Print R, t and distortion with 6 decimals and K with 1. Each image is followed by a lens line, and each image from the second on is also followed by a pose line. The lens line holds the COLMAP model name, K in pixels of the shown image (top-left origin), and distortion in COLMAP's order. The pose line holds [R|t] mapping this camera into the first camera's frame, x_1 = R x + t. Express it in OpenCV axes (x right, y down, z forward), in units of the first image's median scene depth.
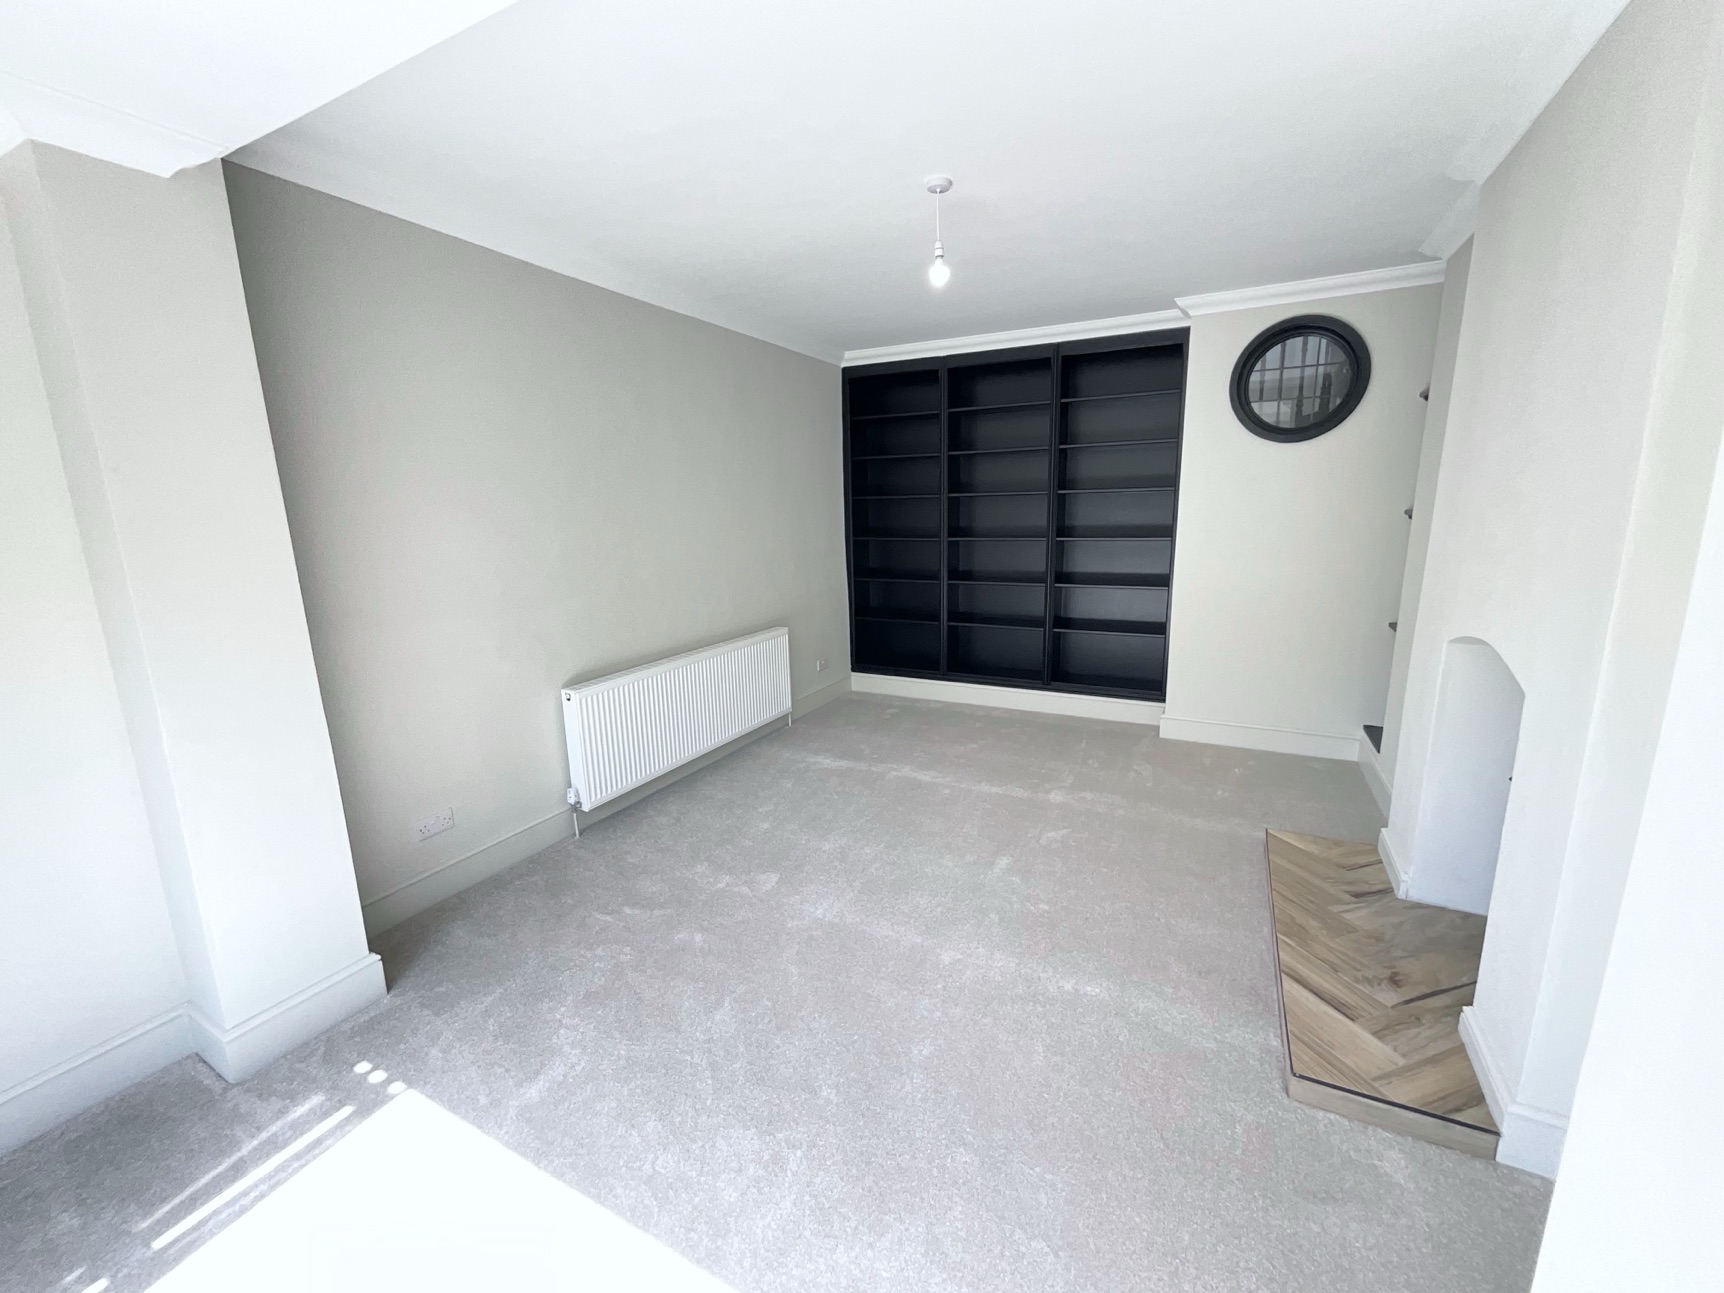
lens RADIAL K [[718.7, 0, 832.3], [0, 718.7, 648.1], [0, 0, 1]] dist [0.000134, -0.000055]
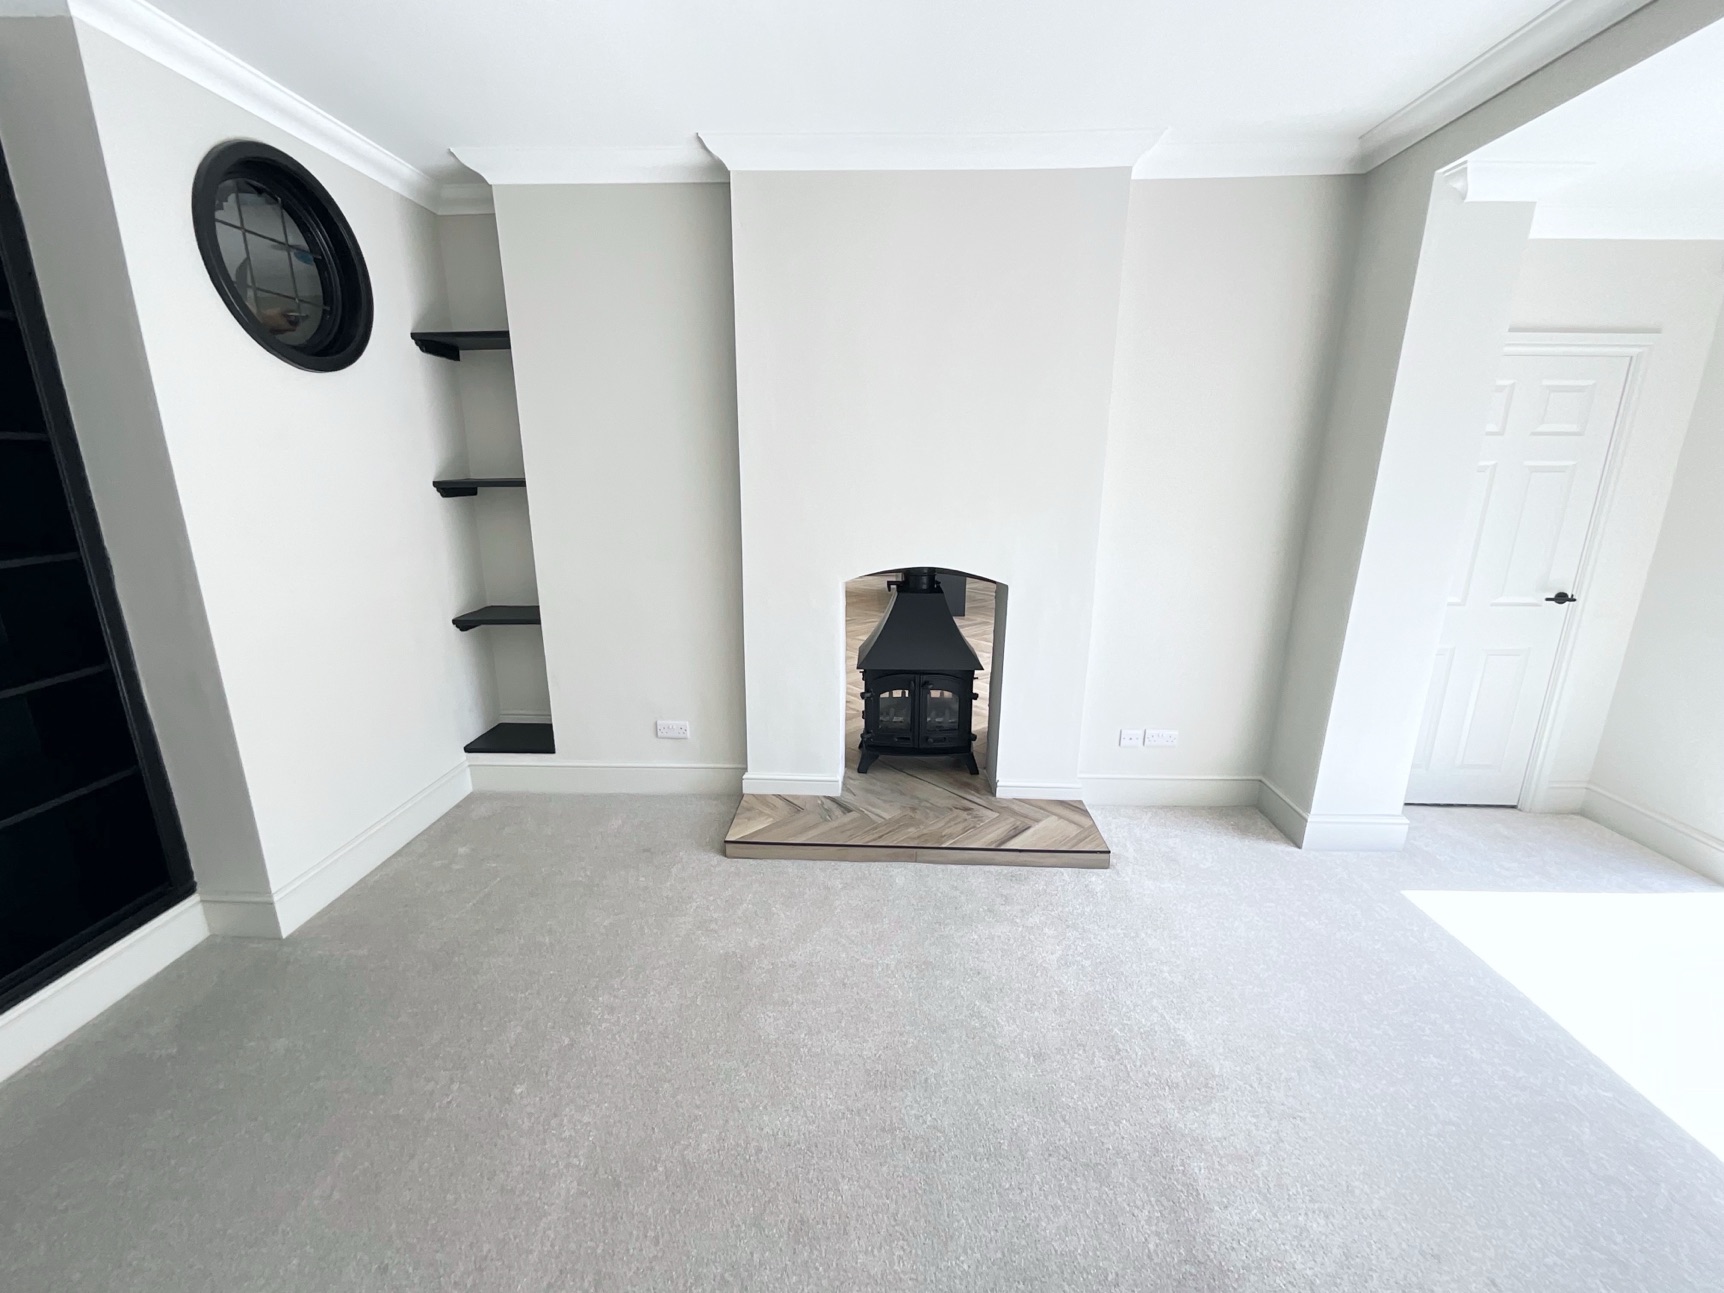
lens RADIAL K [[703.4, 0, 859.0], [0, 703.4, 645.9], [0, 0, 1]] dist [0.000183, -0.000324]
pose [[-0.445638, -0.202072, 0.872109, -0.230547], [0.197332, 0.928055, 0.315870, -0.269068], [-0.873194, 0.312859, -0.373701, 1.345330]]
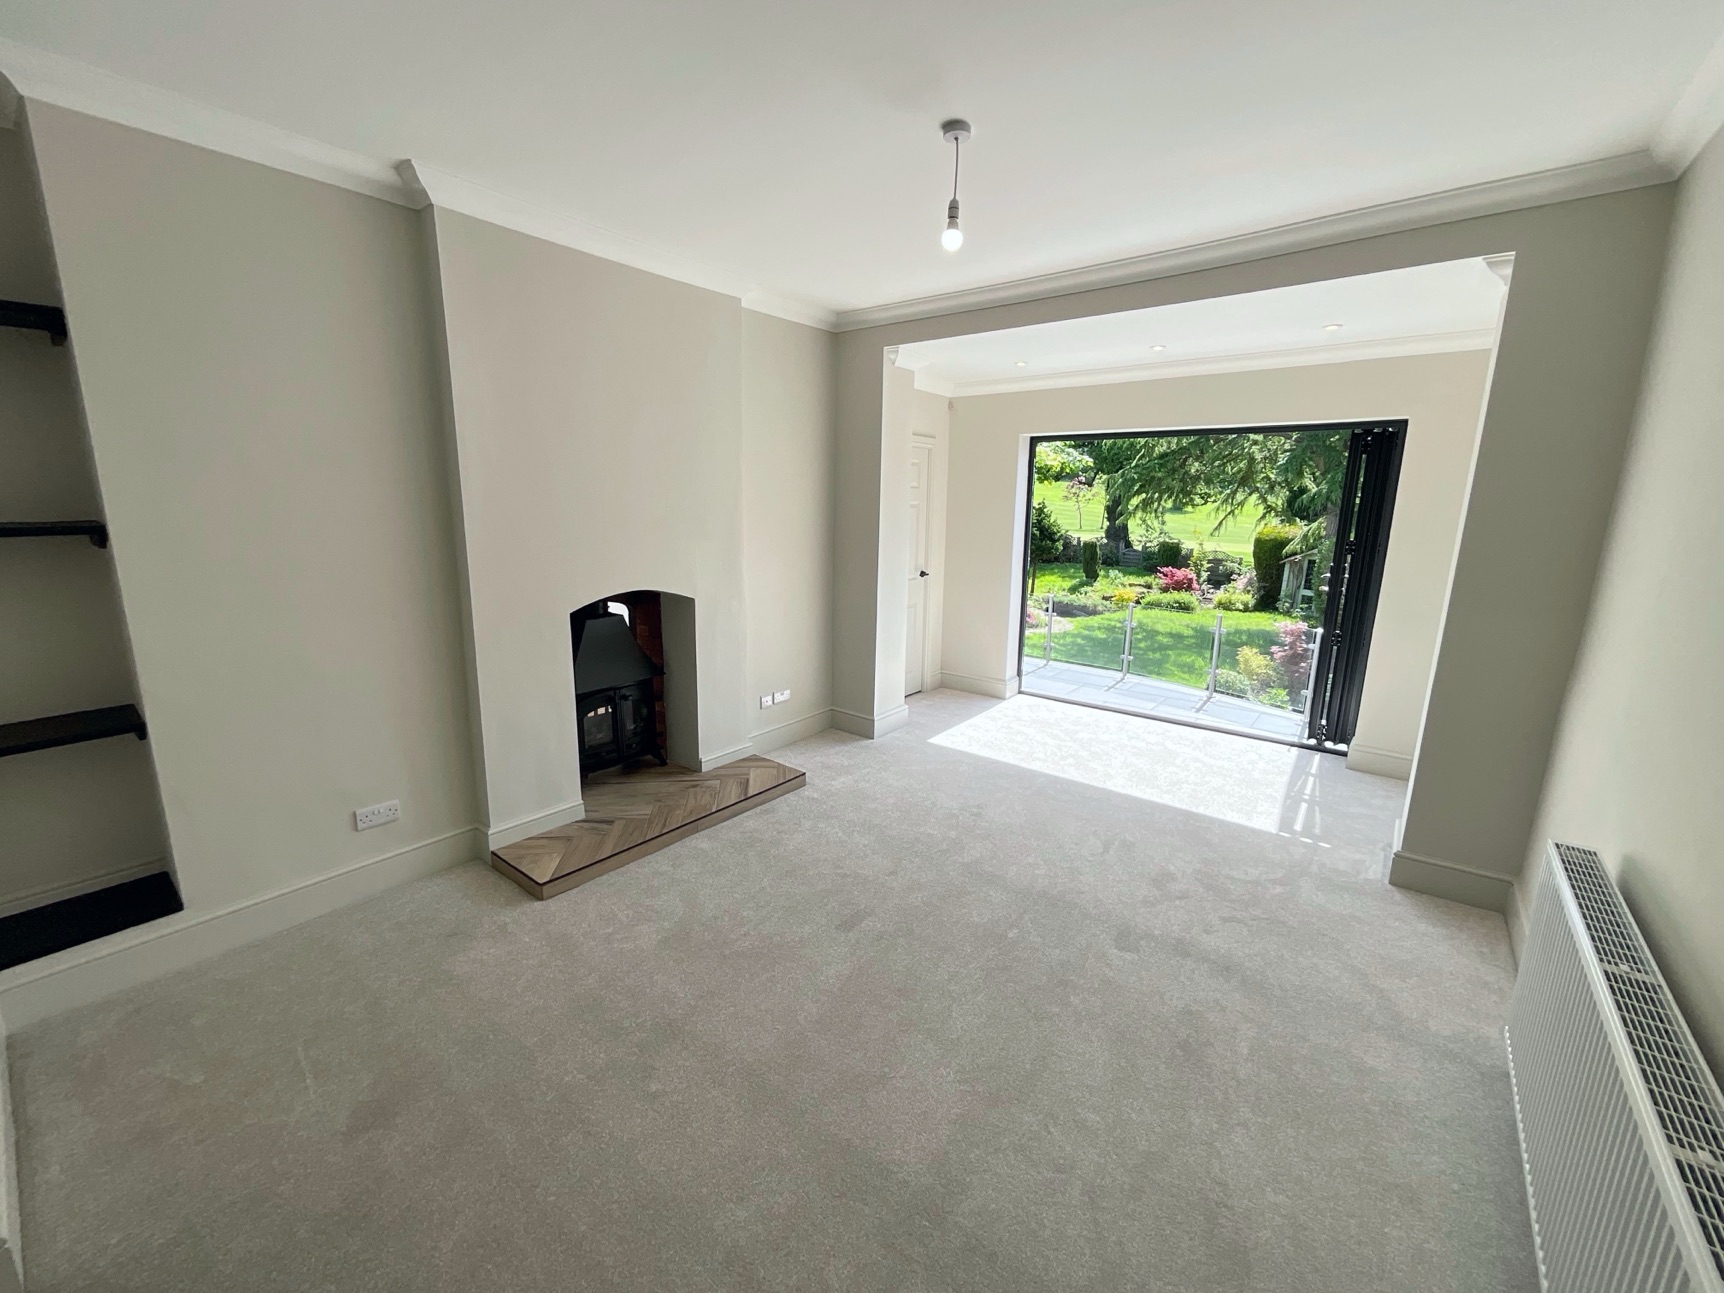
lens RADIAL K [[703.4, 0, 859.0], [0, 703.4, 645.9], [0, 0, 1]] dist [0.000183, -0.000324]
pose [[-0.985749, -0.017550, 0.167305, 0.100365], [0.050795, 0.917069, 0.395480, -0.408649], [-0.160370, 0.398343, -0.903108, 1.942736]]
